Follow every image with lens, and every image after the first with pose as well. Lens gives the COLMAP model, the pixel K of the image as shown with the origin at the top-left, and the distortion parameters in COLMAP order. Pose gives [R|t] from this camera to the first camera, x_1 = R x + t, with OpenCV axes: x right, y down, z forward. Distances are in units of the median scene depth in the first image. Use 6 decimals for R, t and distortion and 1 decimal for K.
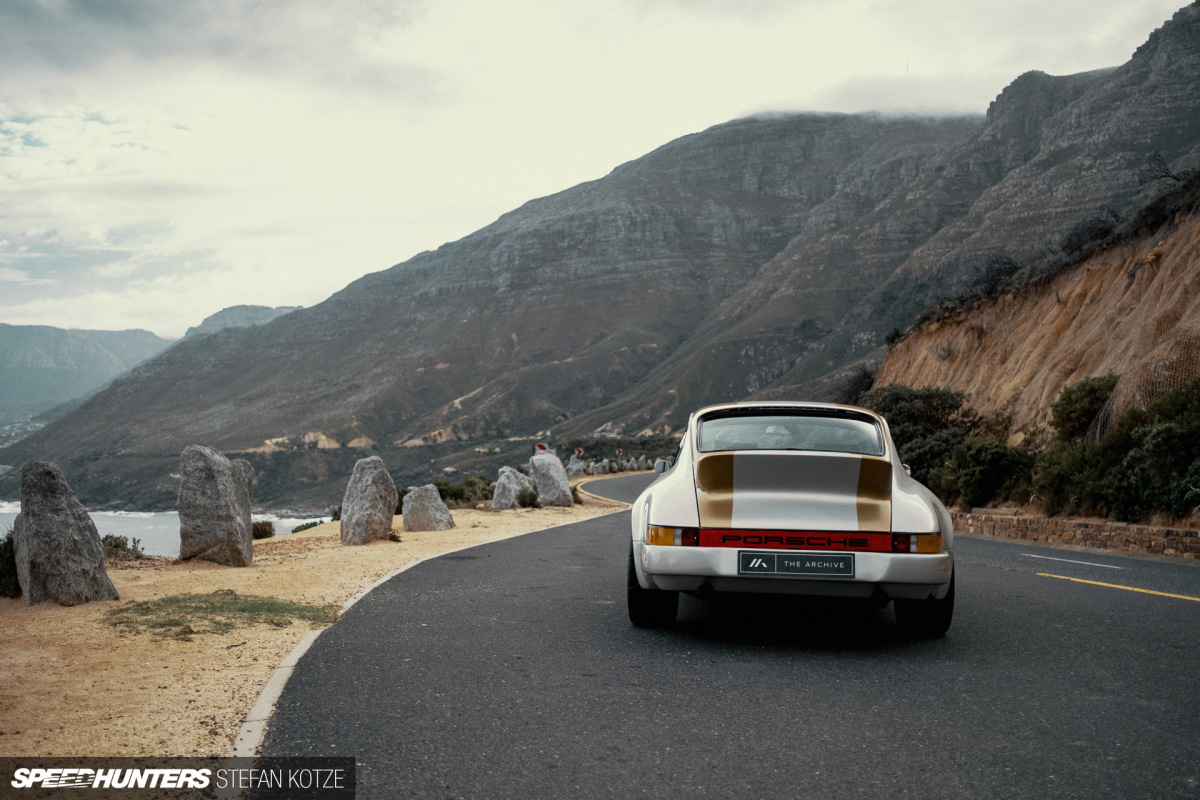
lens RADIAL K [[1149.7, 0, 615.0], [0, 1149.7, 399.2], [0, 0, 1]] dist [-0.025308, 0.000000]
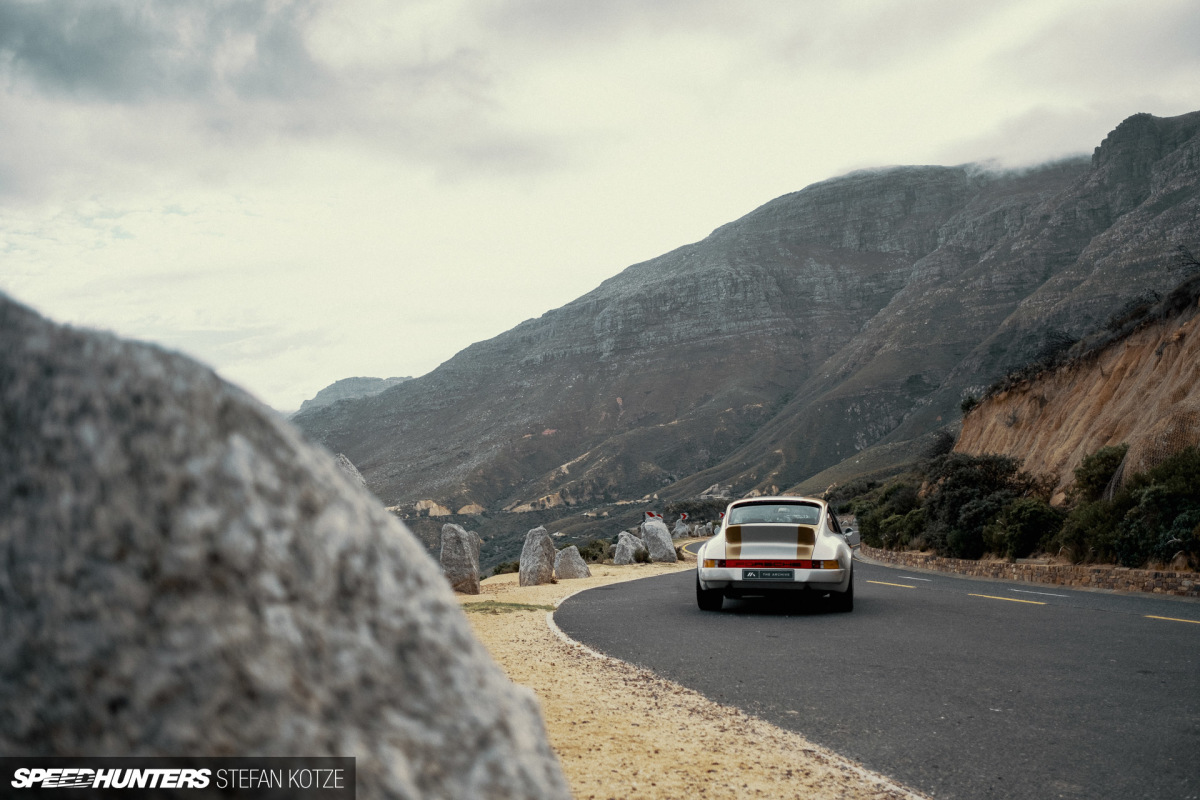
lens RADIAL K [[1149.7, 0, 613.4], [0, 1149.7, 403.7], [0, 0, 1]] dist [-0.025308, 0.000000]
pose [[0.995319, -0.029318, -0.092085, 0.014877], [0.024653, 0.998374, -0.051392, -0.016748], [0.093442, 0.048882, 0.994424, -0.260632]]
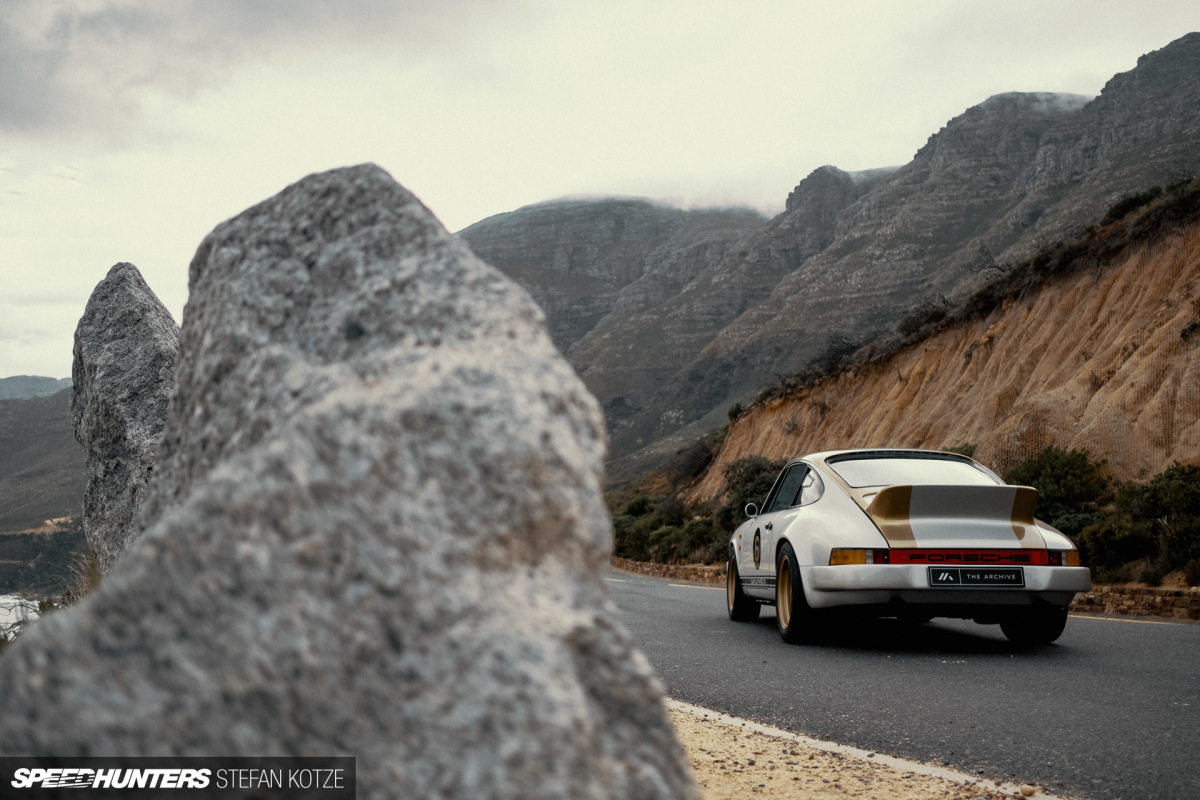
lens RADIAL K [[1149.7, 0, 618.6], [0, 1149.7, 400.2], [0, 0, 1]] dist [-0.025308, 0.000000]
pose [[0.985901, 0.009711, 0.167048, -0.082607], [0.001316, 0.997834, -0.065772, 0.007960], [-0.167324, 0.065064, 0.983753, -0.023120]]
